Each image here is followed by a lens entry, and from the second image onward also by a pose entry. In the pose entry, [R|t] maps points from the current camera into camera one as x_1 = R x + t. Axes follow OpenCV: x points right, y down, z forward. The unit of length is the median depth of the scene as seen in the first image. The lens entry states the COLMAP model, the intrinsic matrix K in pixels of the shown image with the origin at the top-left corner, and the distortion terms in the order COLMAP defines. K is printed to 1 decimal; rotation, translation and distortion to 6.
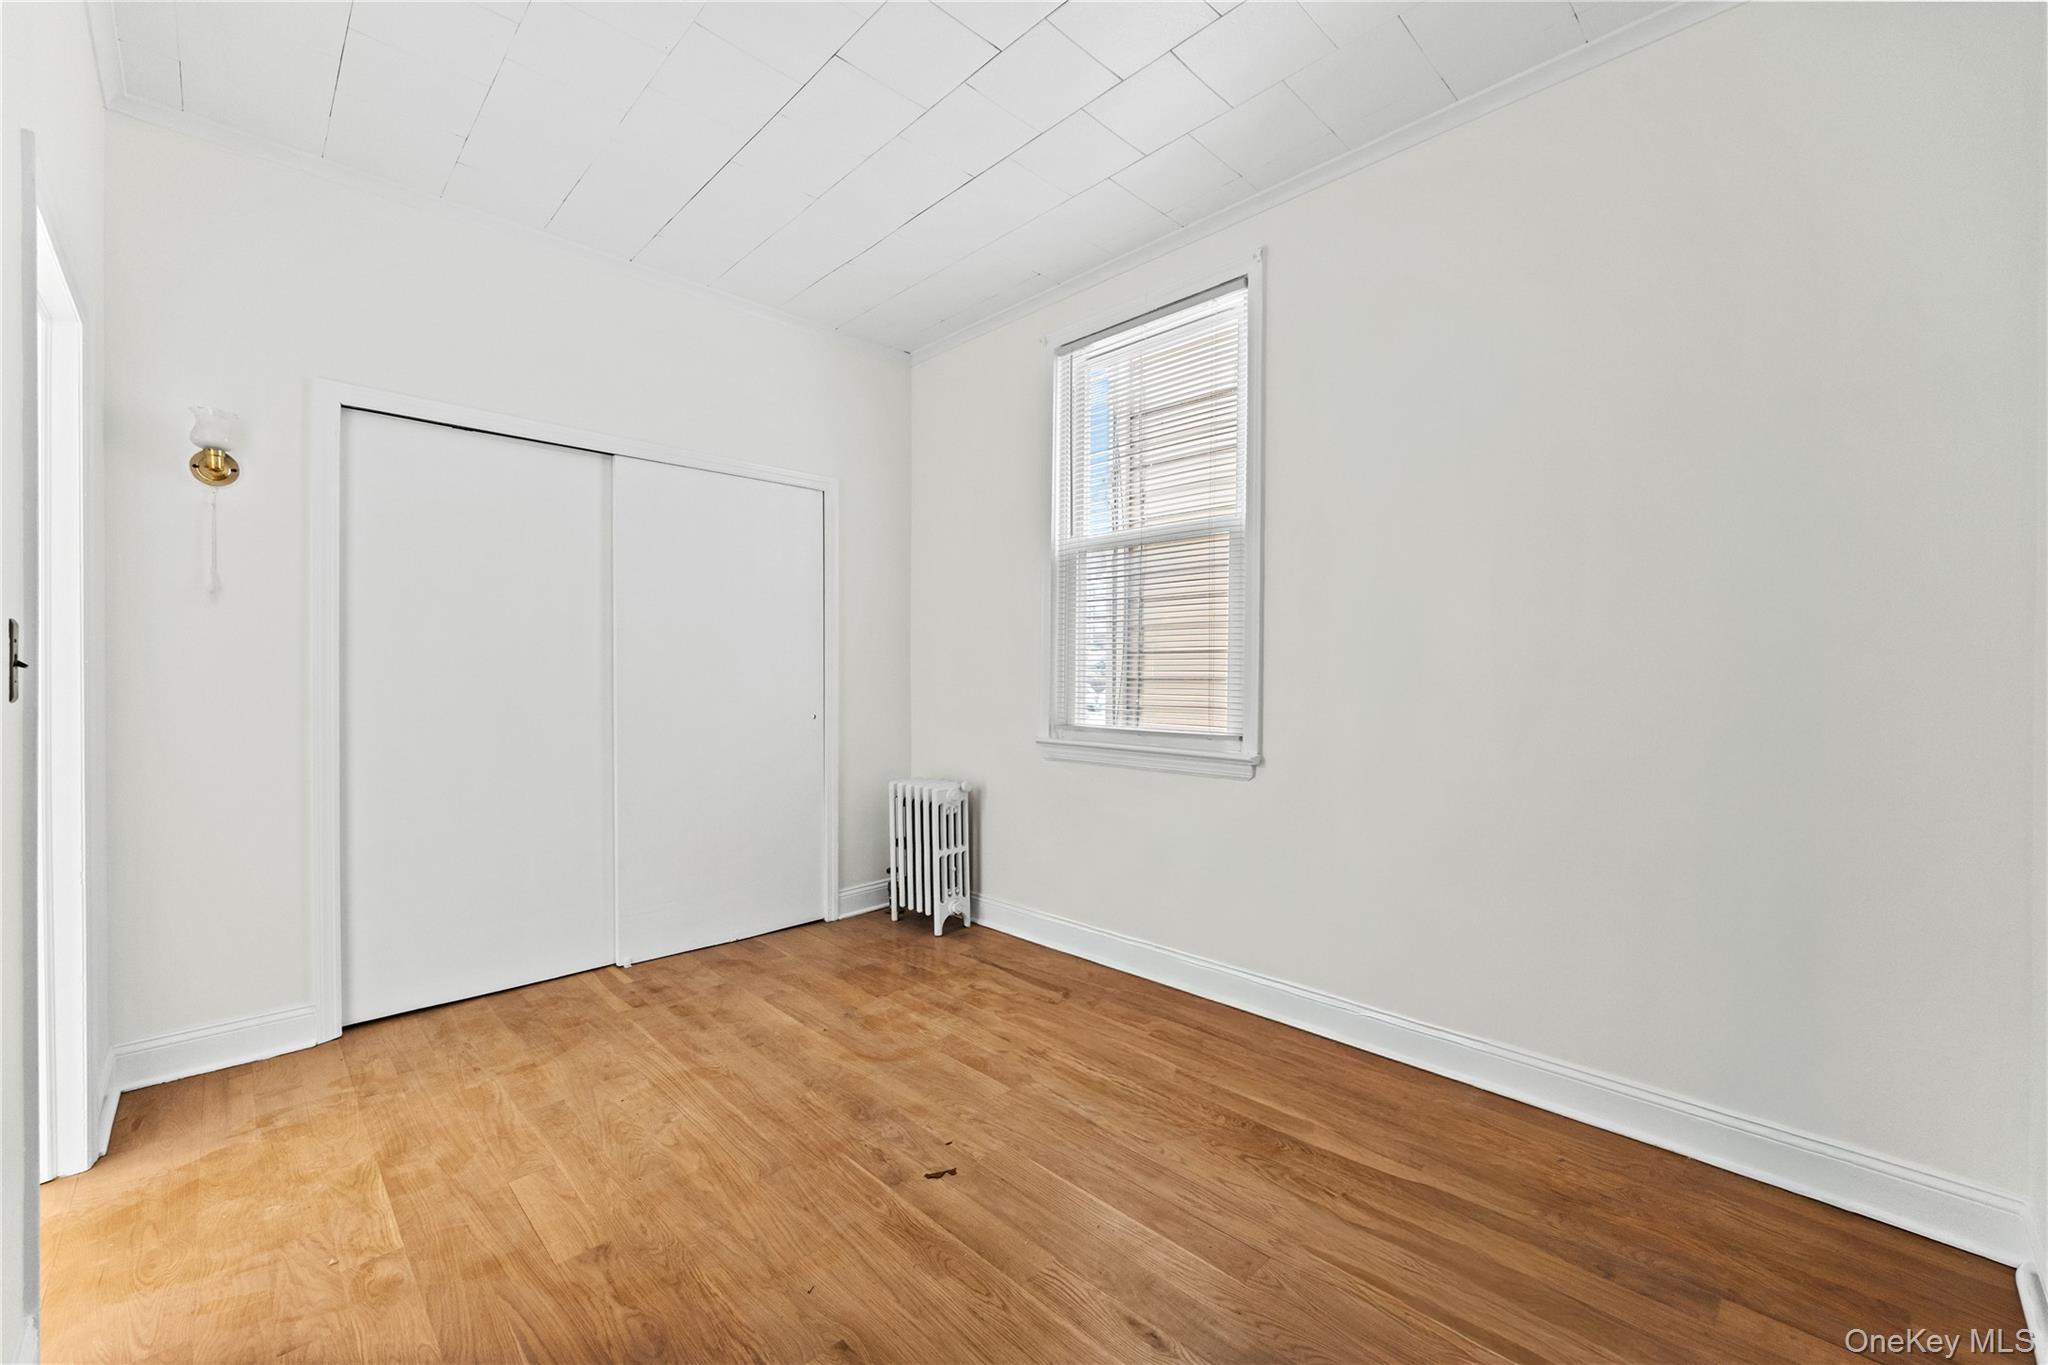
lens RADIAL K [[843.1, 0, 1027.8], [0, 843.1, 686.3], [0, 0, 1]] dist [-0.000769, 0.000178]
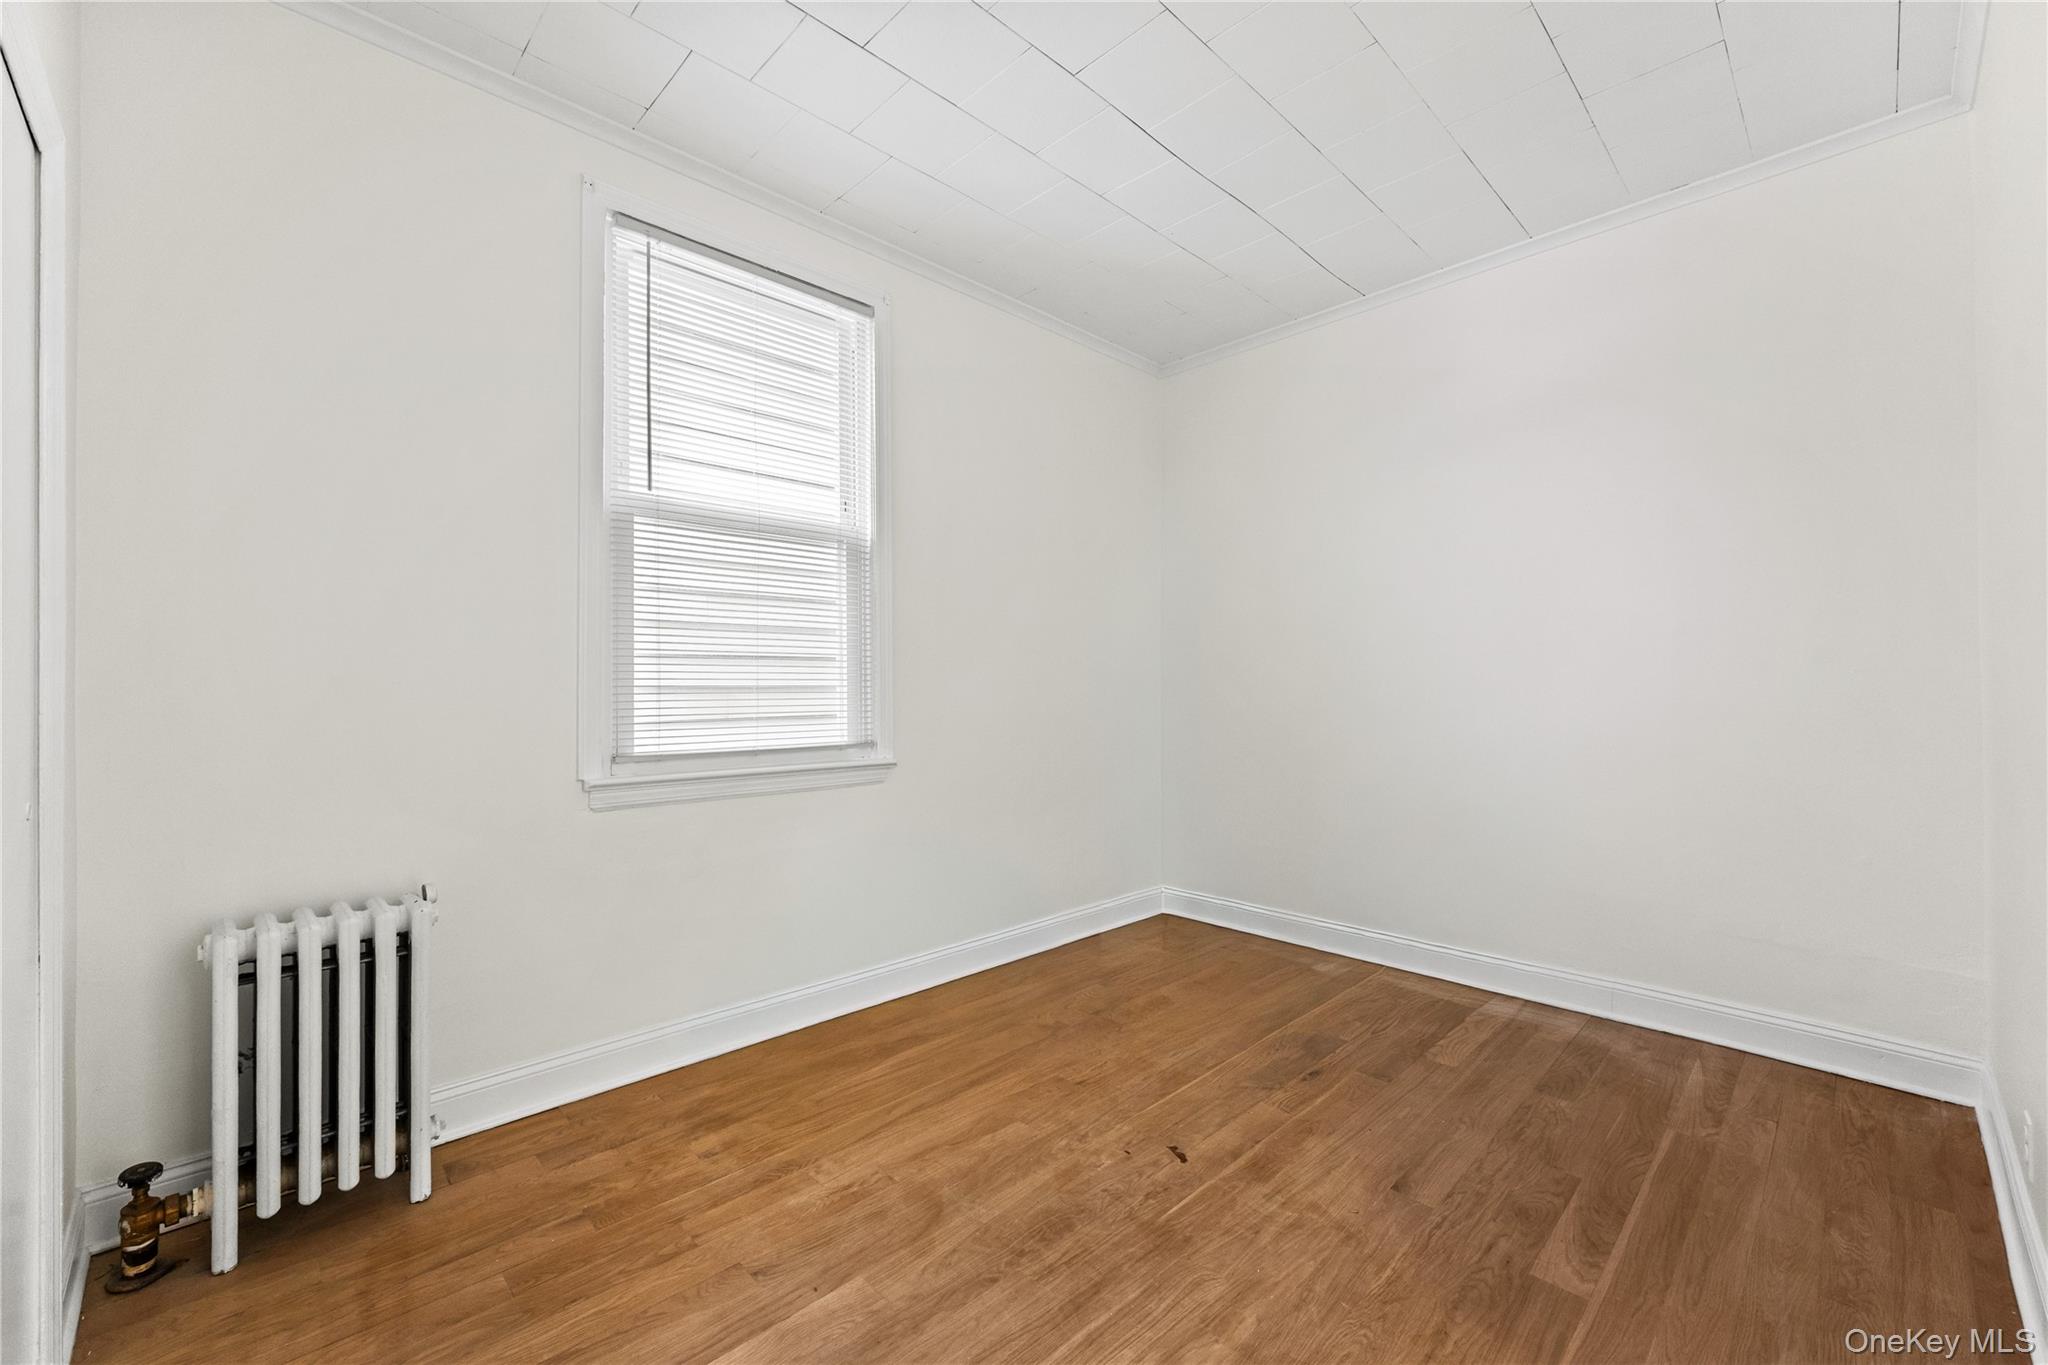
lens RADIAL K [[843.1, 0, 1027.8], [0, 843.1, 686.3], [0, 0, 1]] dist [-0.000769, 0.000178]
pose [[-0.013454, -0.003448, 0.999904, -0.782724], [0.014923, 0.999882, 0.003648, -0.011391], [-0.999798, 0.014970, -0.013401, 0.806371]]
